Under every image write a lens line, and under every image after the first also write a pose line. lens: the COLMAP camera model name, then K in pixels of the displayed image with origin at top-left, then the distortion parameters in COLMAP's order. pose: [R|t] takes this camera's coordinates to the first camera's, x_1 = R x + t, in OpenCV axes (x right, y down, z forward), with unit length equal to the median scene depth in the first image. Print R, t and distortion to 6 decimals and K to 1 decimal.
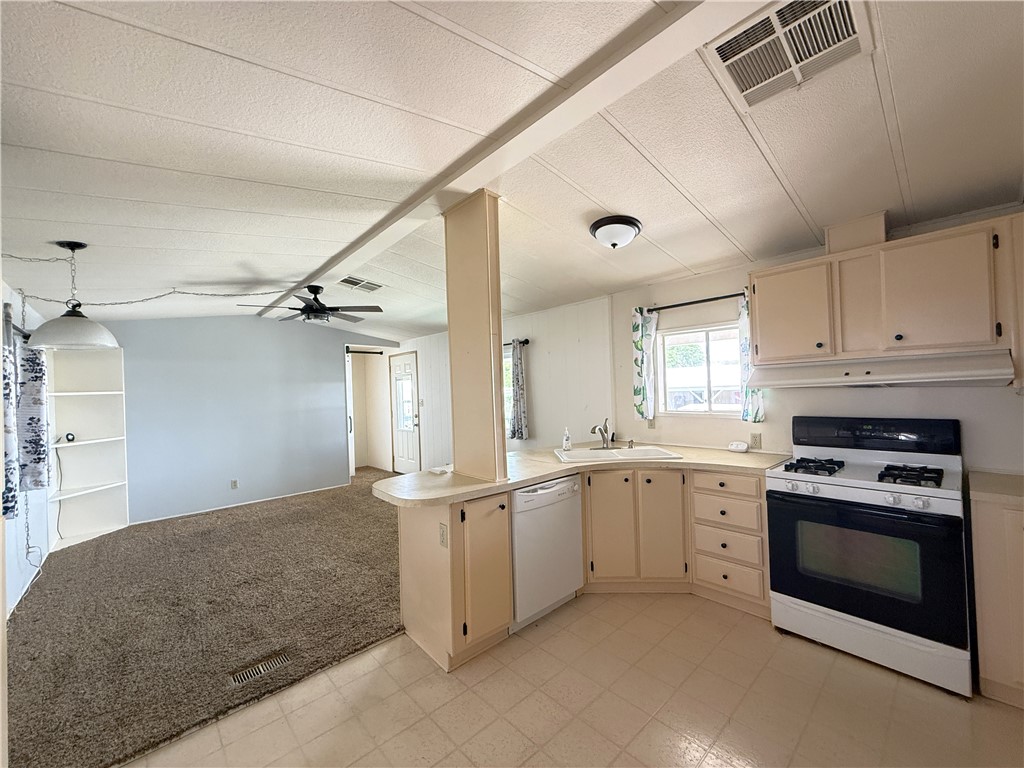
lens RADIAL K [[408.0, 0, 512.0], [0, 408.0, 384.0], [0, 0, 1]] dist [0.000367, 0.000066]
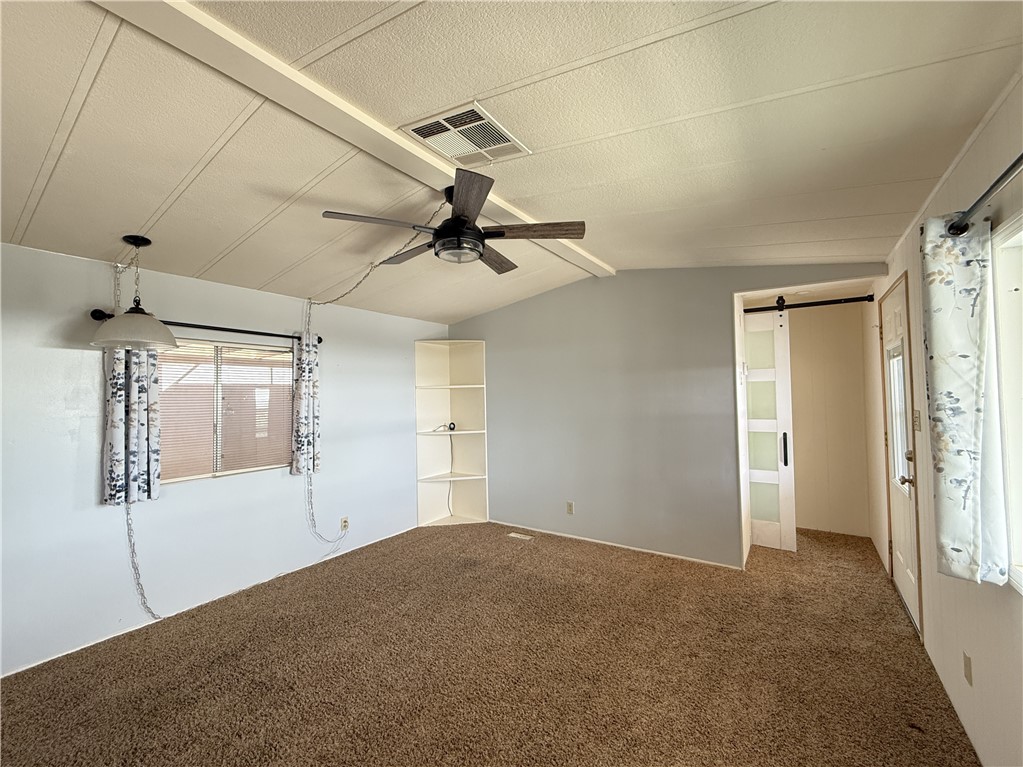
lens RADIAL K [[422.8, 0, 511.5], [0, 422.8, 383.5], [0, 0, 1]] dist [-0.000438, -0.000042]
pose [[0.229114, 0.006118, -0.973380, 0.065054], [0.021955, 0.999693, 0.011451, 0.005316], [0.973152, -0.023994, 0.228909, 0.890577]]
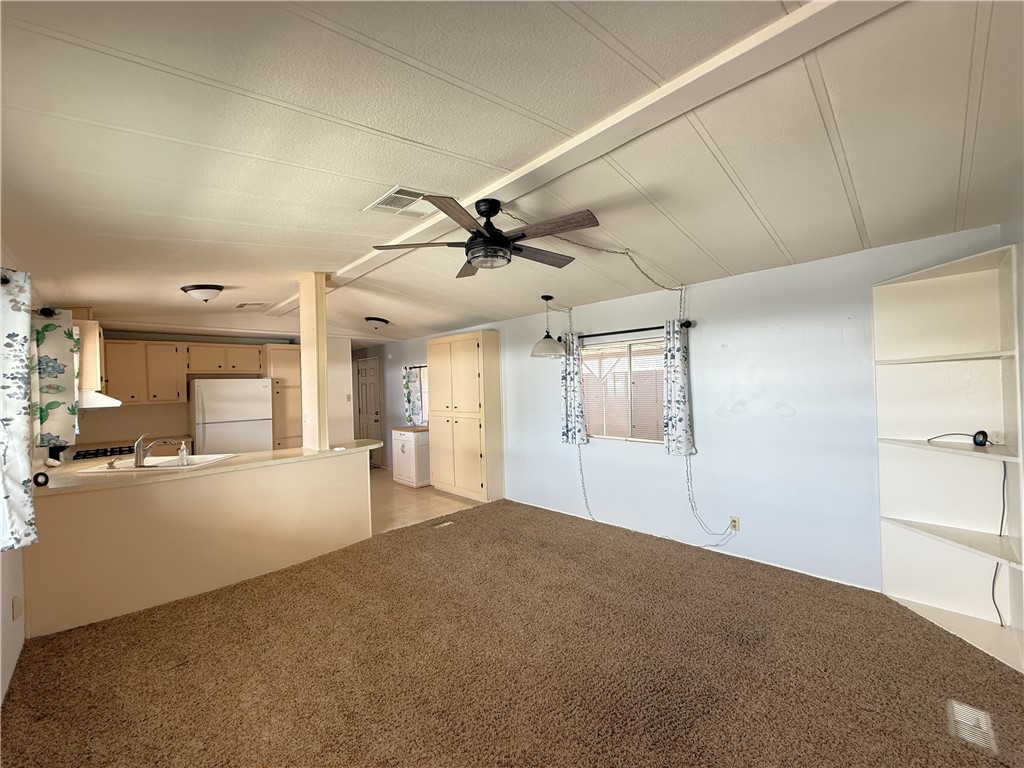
lens RADIAL K [[408.0, 0, 512.0], [0, 408.0, 384.0], [0, 0, 1]] dist [0.000367, 0.000066]
pose [[-0.997050, 0.065858, -0.039417, -0.453081], [0.066526, 0.997659, -0.015864, 0.027575], [0.038280, -0.018440, -0.999097, 1.498035]]
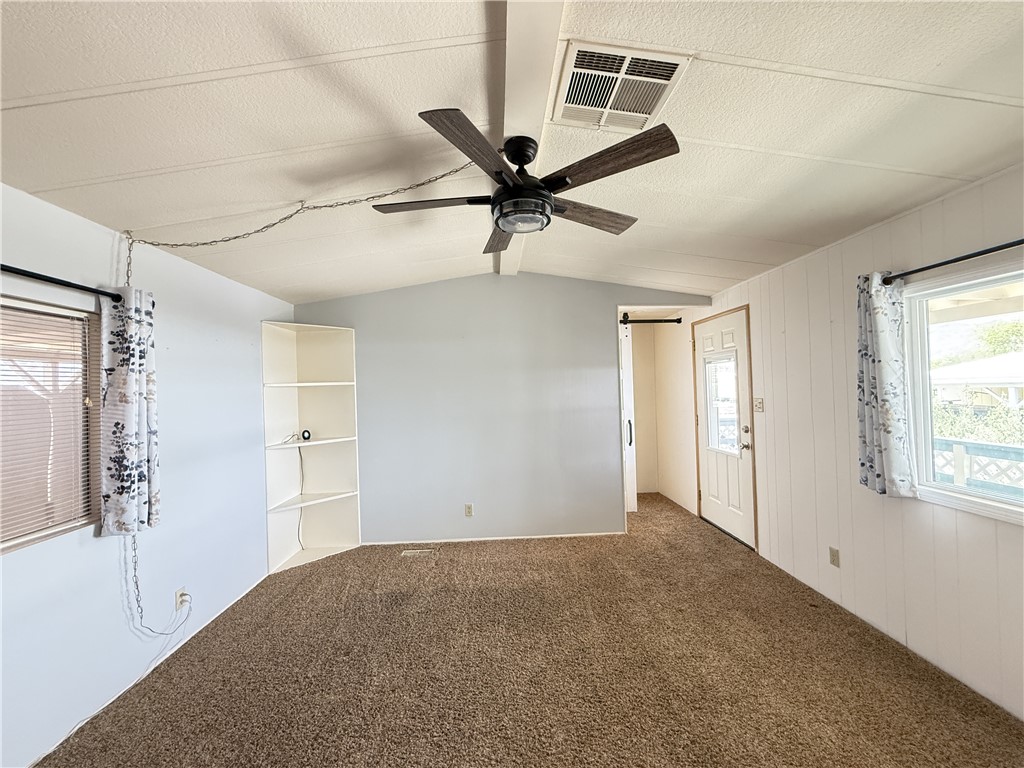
lens RADIAL K [[408.0, 0, 512.0], [0, 408.0, 384.0], [0, 0, 1]] dist [0.000367, 0.000066]
pose [[0.762656, 0.005971, -0.646777, -0.192937], [0.009632, 0.999742, 0.020587, 0.009359], [0.646732, -0.021931, 0.762402, 0.621137]]
